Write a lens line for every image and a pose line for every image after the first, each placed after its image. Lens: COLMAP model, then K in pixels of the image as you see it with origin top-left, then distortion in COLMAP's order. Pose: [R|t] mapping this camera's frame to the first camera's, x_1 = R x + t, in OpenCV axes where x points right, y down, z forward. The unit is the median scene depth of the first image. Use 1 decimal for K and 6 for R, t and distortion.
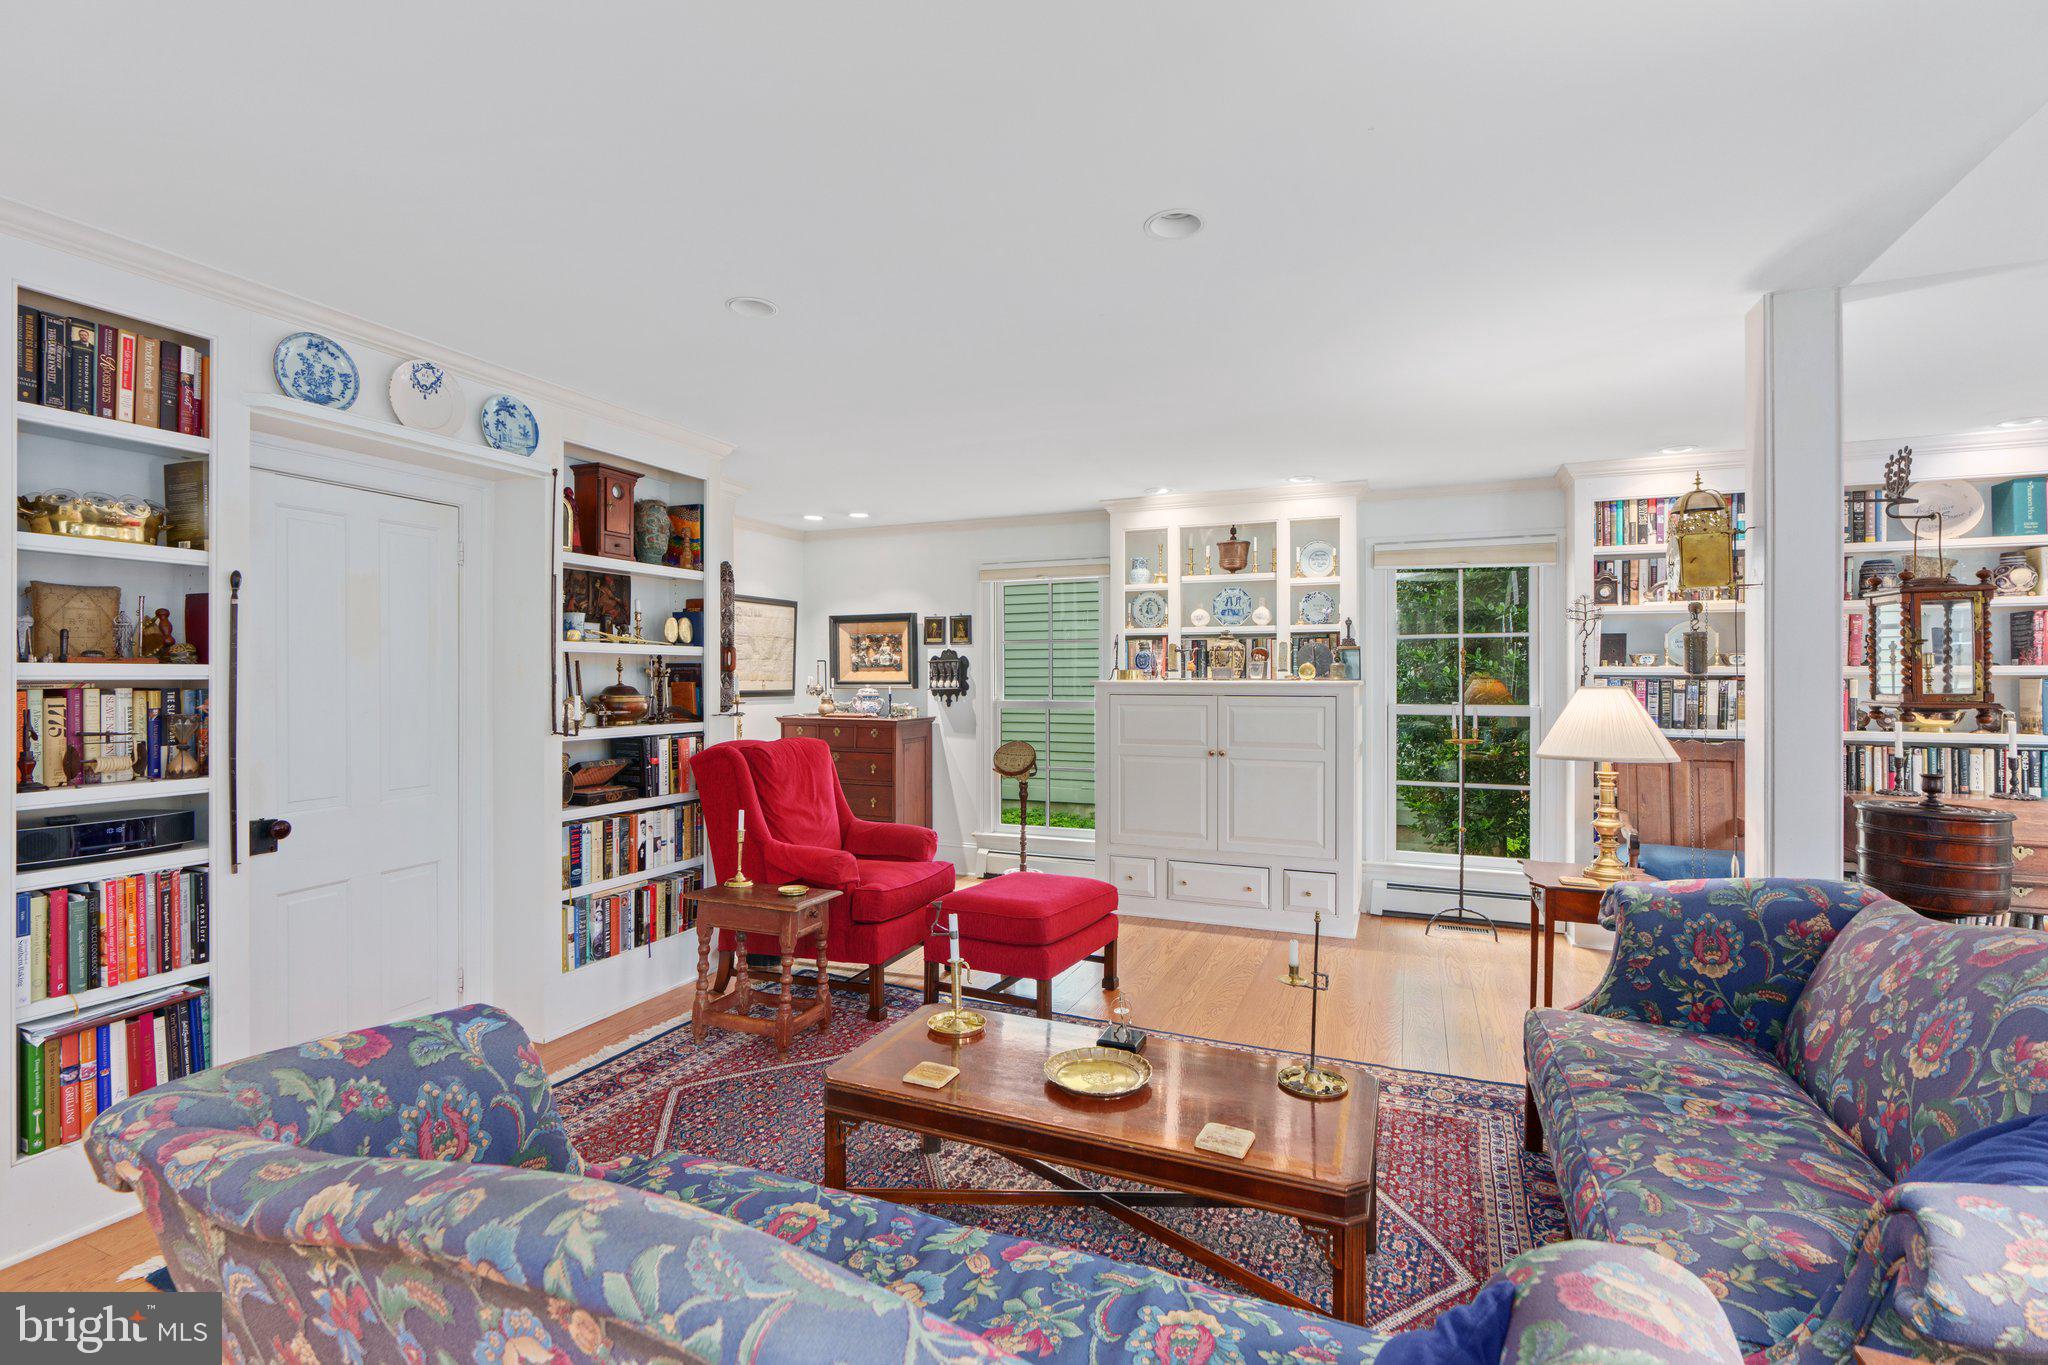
lens RADIAL K [[921.1, 0, 1028.2], [0, 921.1, 675.1], [0, 0, 1]] dist [-0.008619, 0.003559]
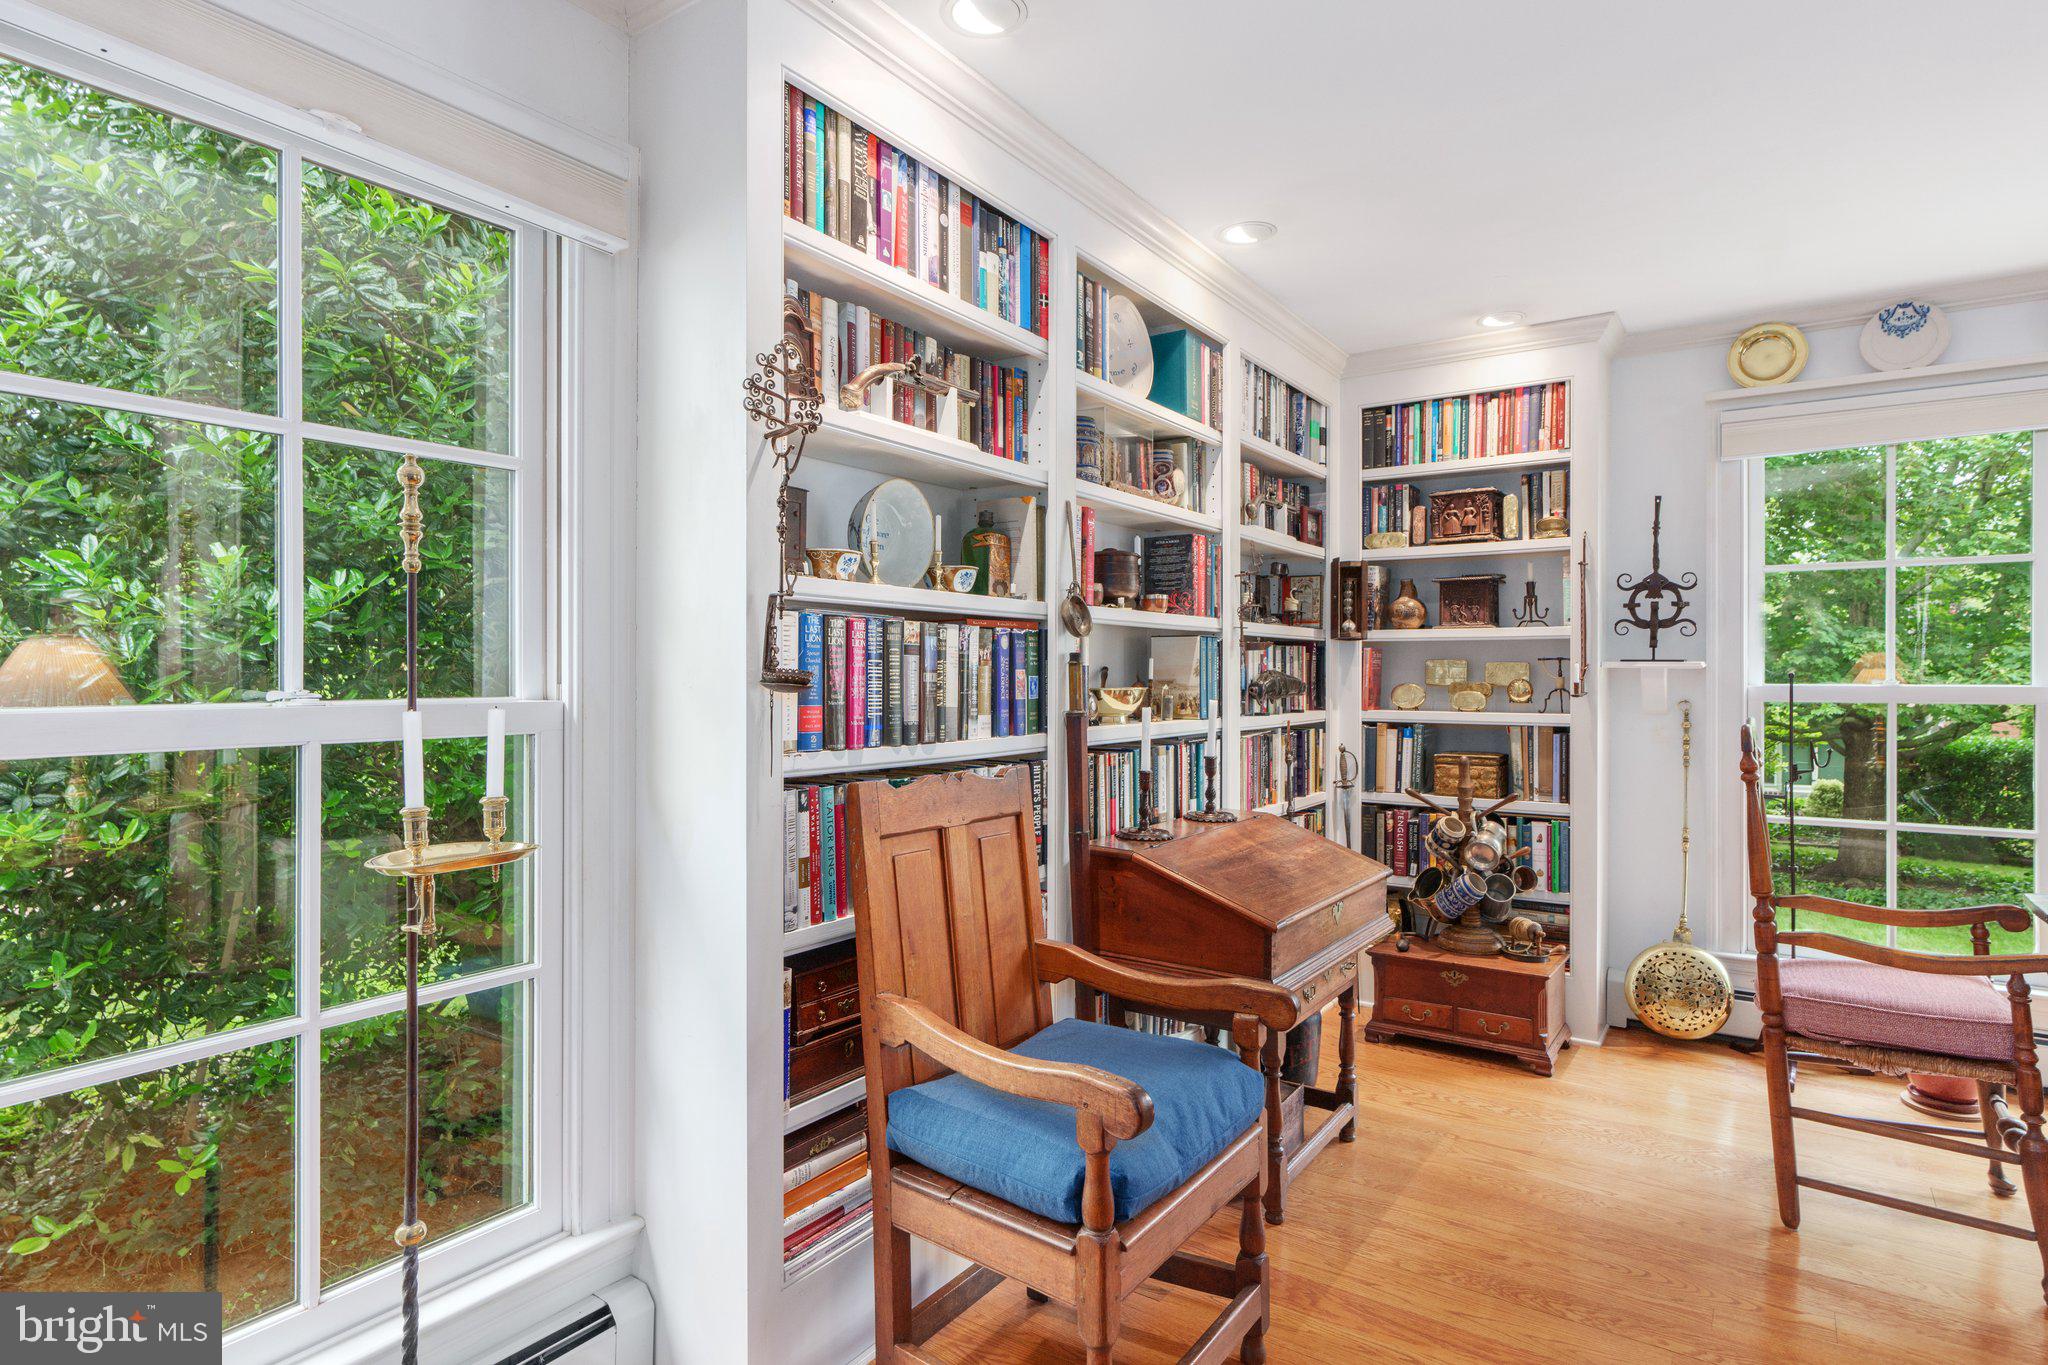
lens RADIAL K [[1117.4, 0, 1019.0], [0, 1117.4, 676.3], [0, 0, 1]] dist [0.001194, 0.002670]
pose [[0.199372, -0.003699, 0.979917, 0.238778], [-0.004433, 0.999979, 0.004677, 0.026113], [-0.979914, -0.005276, 0.199352, 0.835167]]
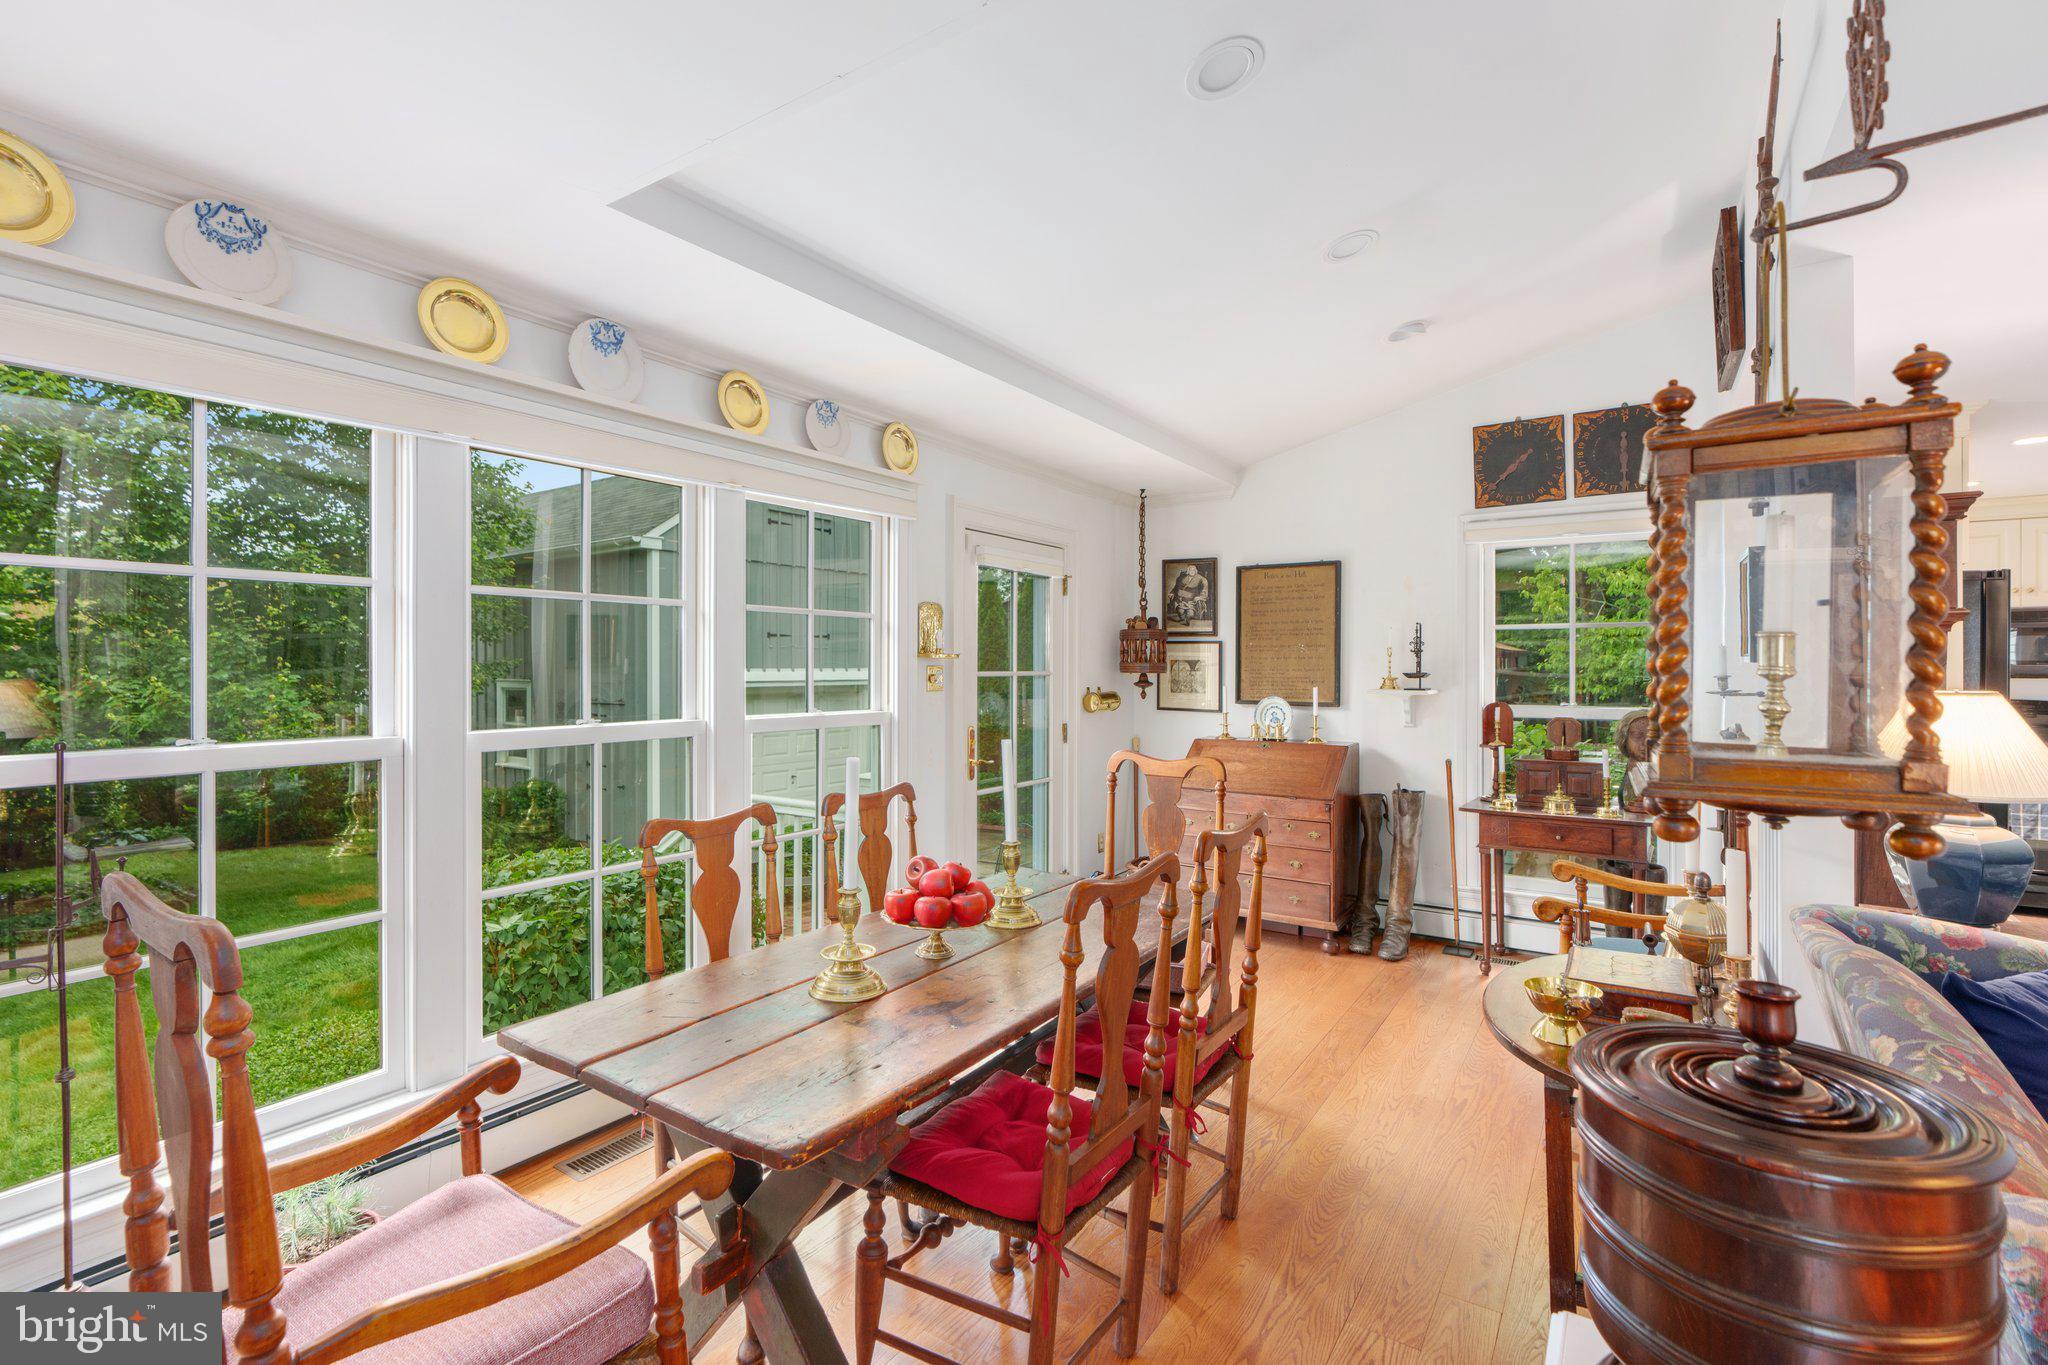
lens RADIAL K [[921.1, 0, 1012.8], [0, 921.1, 671.9], [0, 0, 1]] dist [-0.008619, 0.003559]
pose [[-0.977231, -0.005654, 0.212101, 0.643473], [-0.005083, 0.999982, 0.003237, -0.006272], [-0.212115, 0.002085, -0.977242, 0.748787]]
